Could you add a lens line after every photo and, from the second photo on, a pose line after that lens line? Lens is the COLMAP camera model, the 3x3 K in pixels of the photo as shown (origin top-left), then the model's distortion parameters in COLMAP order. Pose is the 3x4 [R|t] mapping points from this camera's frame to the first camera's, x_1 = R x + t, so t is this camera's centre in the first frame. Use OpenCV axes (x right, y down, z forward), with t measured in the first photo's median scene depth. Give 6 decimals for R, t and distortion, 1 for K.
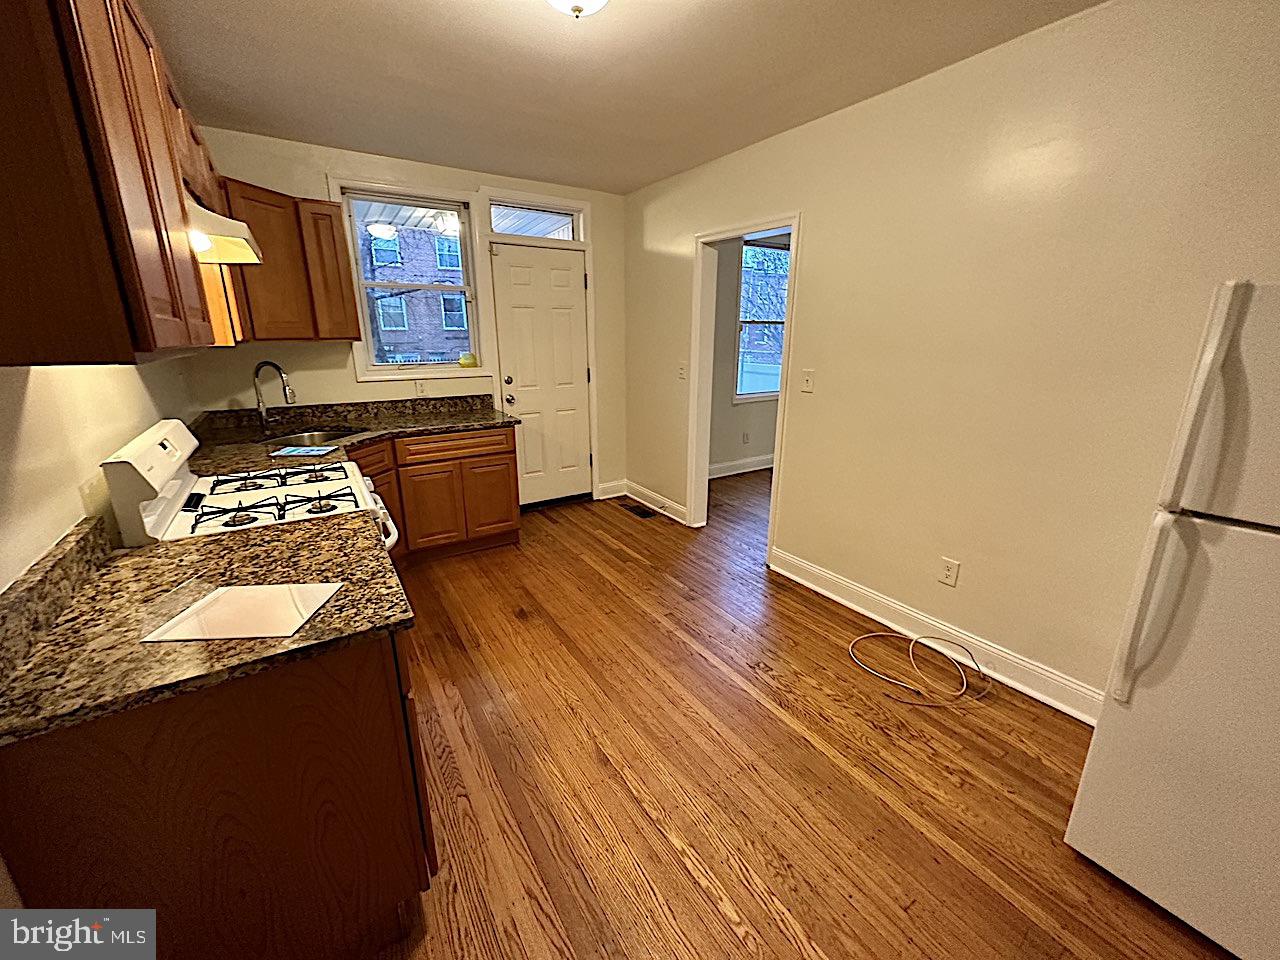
lens RADIAL K [[510.8, 0, 640.0], [0, 510.8, 480.0], [0, 0, 1]] dist [-0.002677, -0.000133]
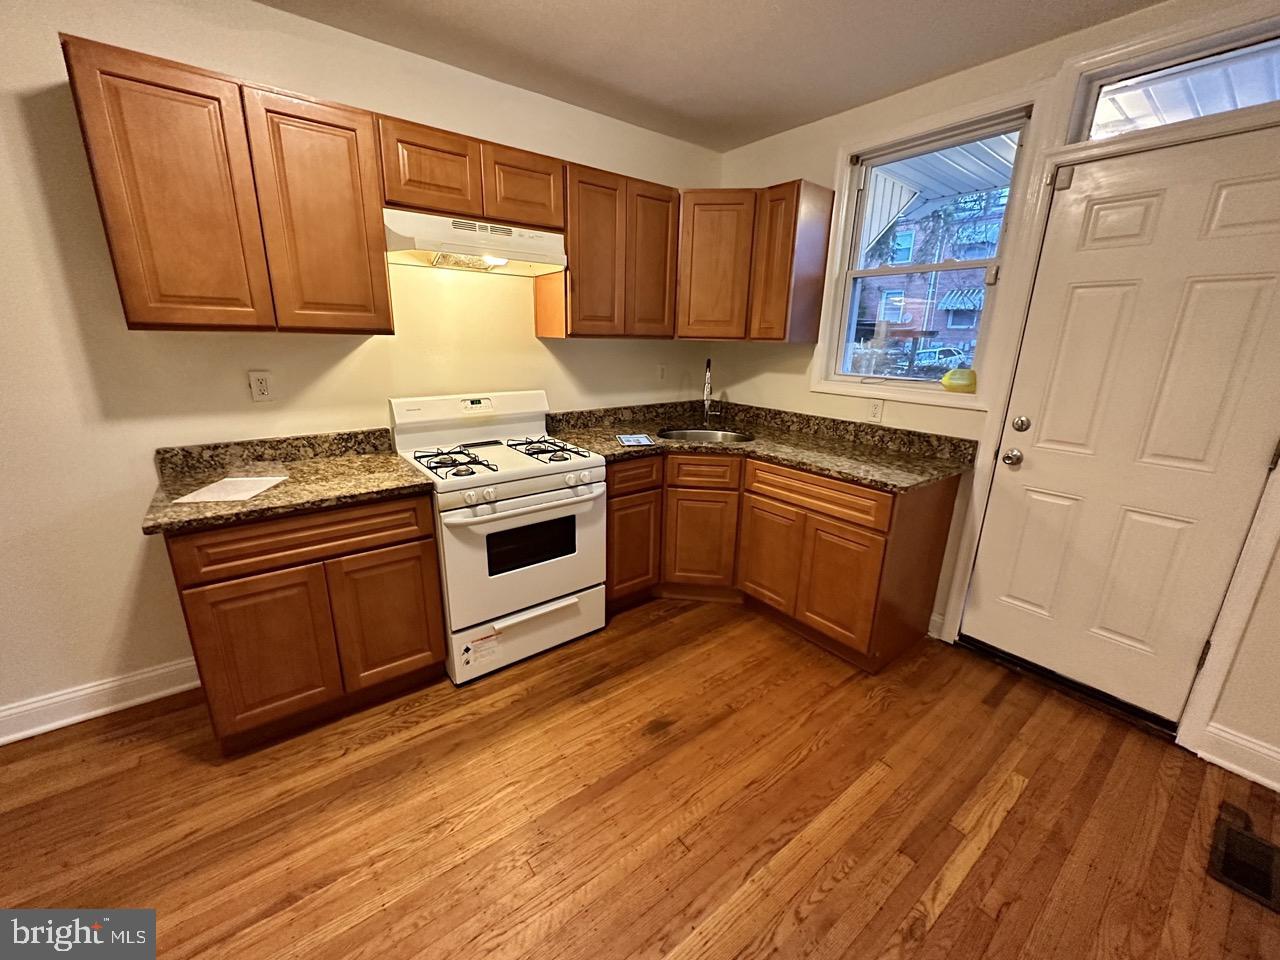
lens RADIAL K [[510.8, 0, 640.0], [0, 510.8, 480.0], [0, 0, 1]] dist [-0.002677, -0.000133]
pose [[0.084648, 0.272562, -0.958407, 0.276650], [-0.297624, 0.924865, 0.236736, -0.166773], [0.950923, 0.265206, 0.159409, 0.611602]]
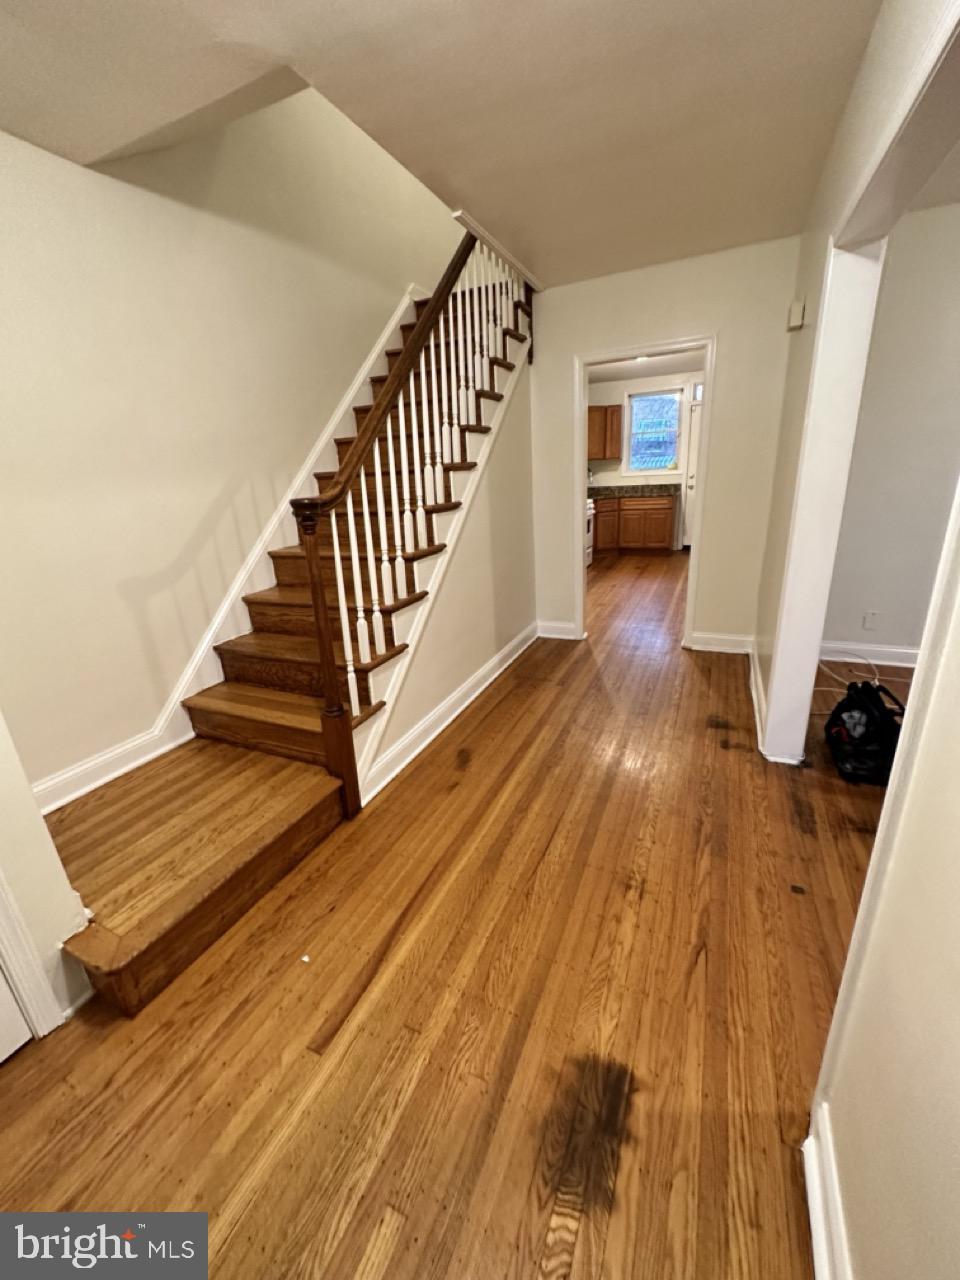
lens RADIAL K [[510.8, 0, 480.0], [0, 510.8, 640.0], [0, 0, 1]] dist [-0.002677, -0.000133]
pose [[0.542103, 0.234948, -0.806799, 1.146630], [-0.182283, 0.970135, 0.160034, 0.274555], [0.820303, 0.060311, 0.568740, -0.817288]]
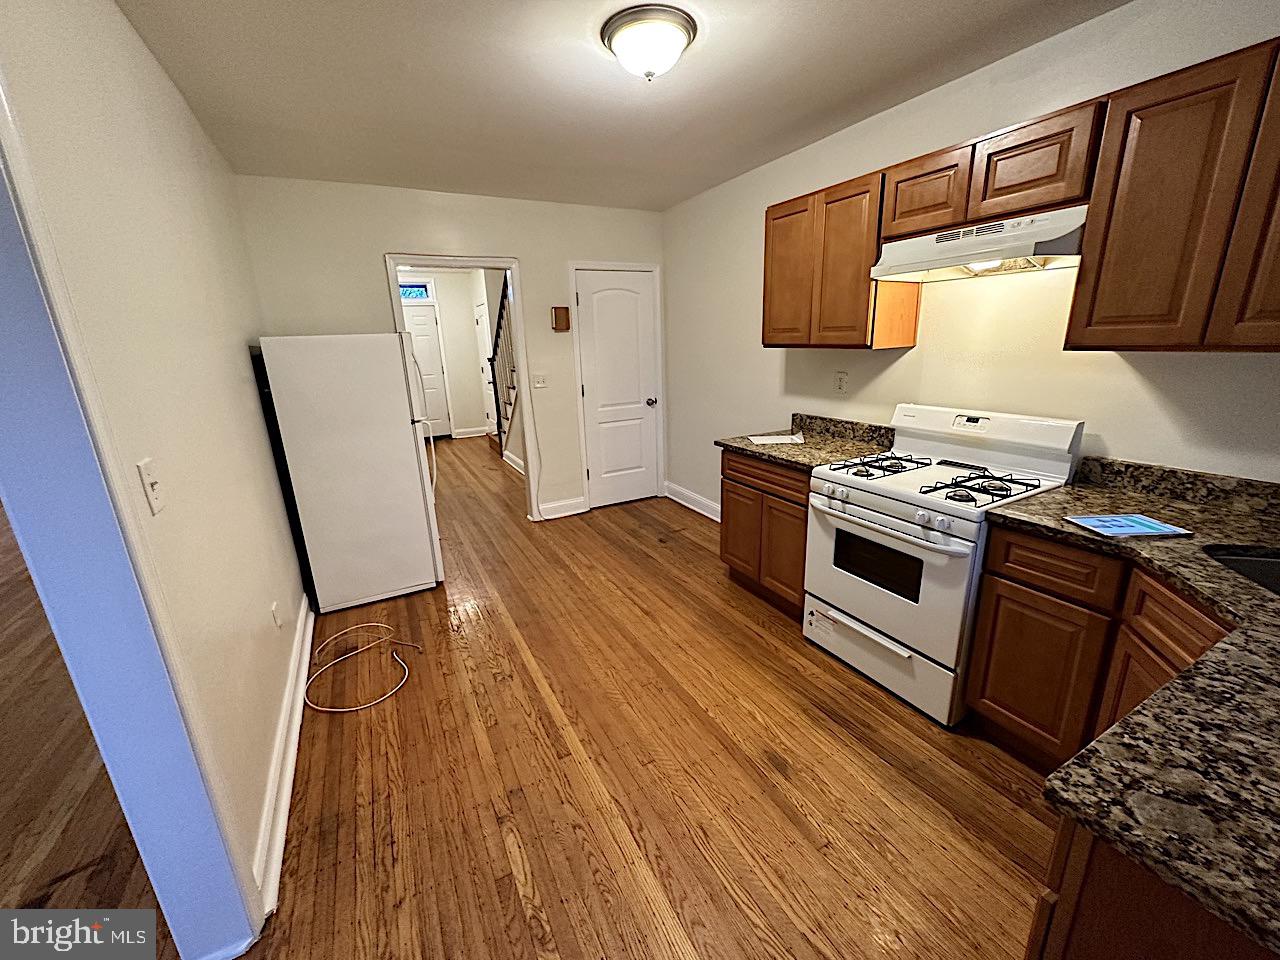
lens RADIAL K [[510.8, 0, 640.0], [0, 510.8, 480.0], [0, 0, 1]] dist [-0.002677, -0.000133]
pose [[-0.995996, 0.008574, 0.088988, -0.088910], [0.054453, 0.847629, 0.527788, -0.329362], [-0.070904, 0.530520, -0.844702, 1.092139]]
